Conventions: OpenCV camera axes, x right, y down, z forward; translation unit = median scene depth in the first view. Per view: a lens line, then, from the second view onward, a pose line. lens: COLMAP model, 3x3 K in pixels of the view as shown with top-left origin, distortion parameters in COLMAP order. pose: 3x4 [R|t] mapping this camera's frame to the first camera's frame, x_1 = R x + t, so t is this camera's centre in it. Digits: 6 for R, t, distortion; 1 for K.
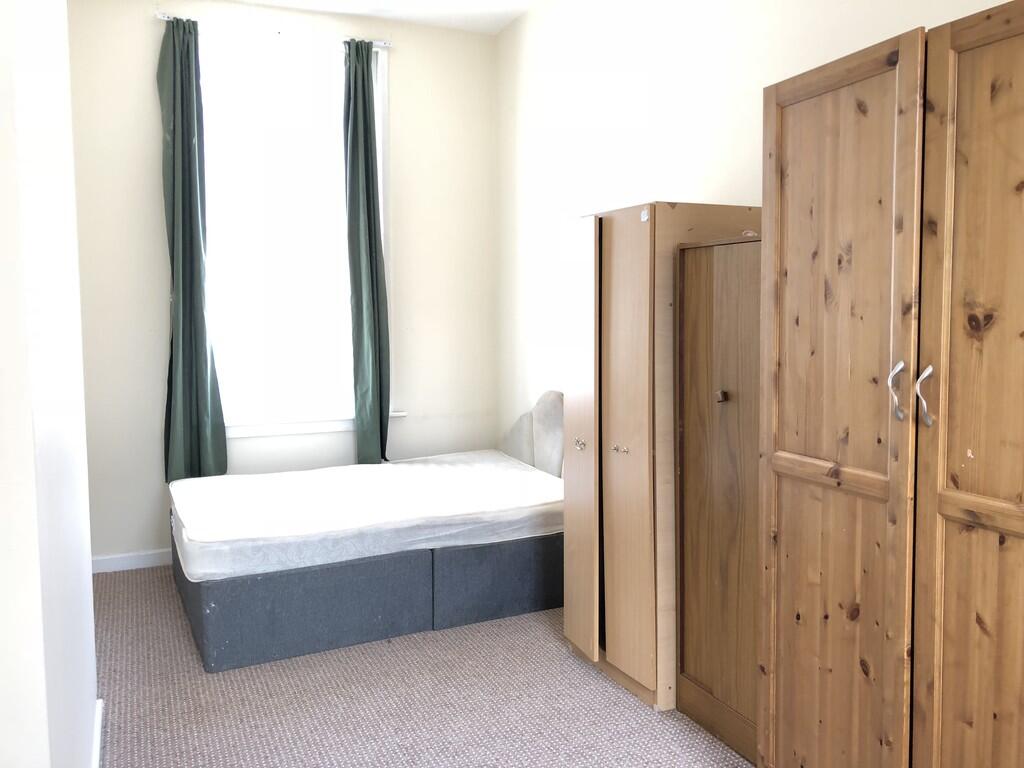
lens RADIAL K [[835.5, 0, 512.5], [0, 835.5, 381.6], [0, 0, 1]] dist [0.047457, -0.076047]
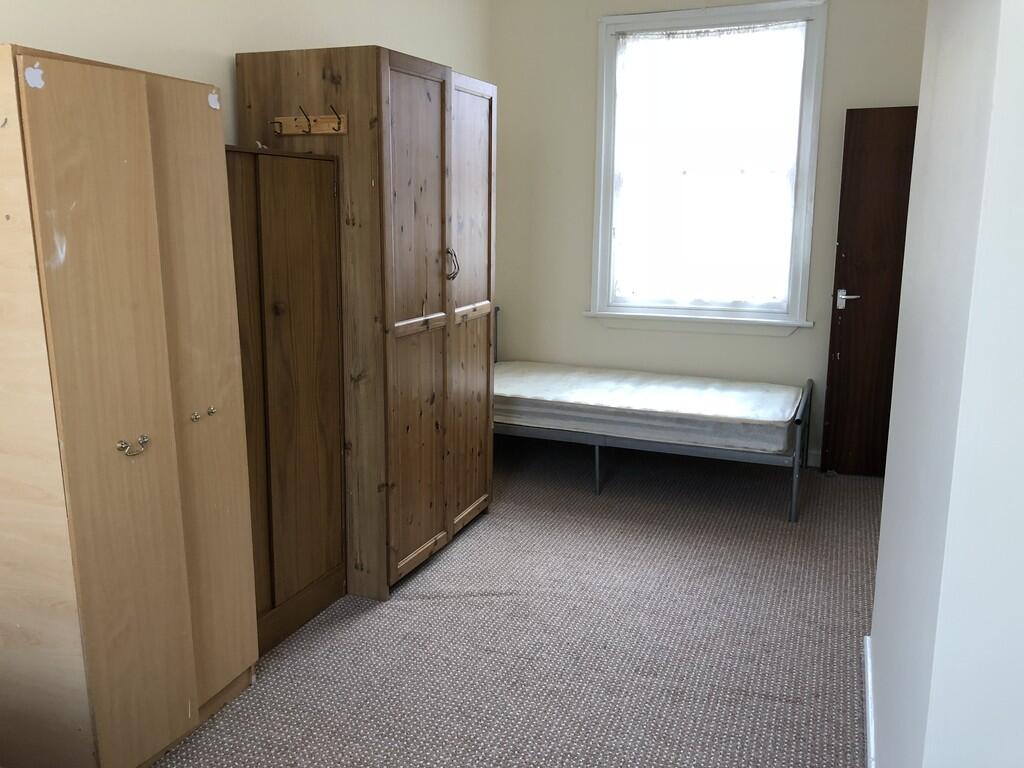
lens RADIAL K [[835.5, 0, 512.5], [0, 835.5, 381.6], [0, 0, 1]] dist [0.047457, -0.076047]
pose [[-0.692967, -0.144606, 0.706318, -0.867526], [0.060976, 0.964414, 0.257270, -0.180805], [-0.718386, 0.221348, -0.659490, 1.912433]]
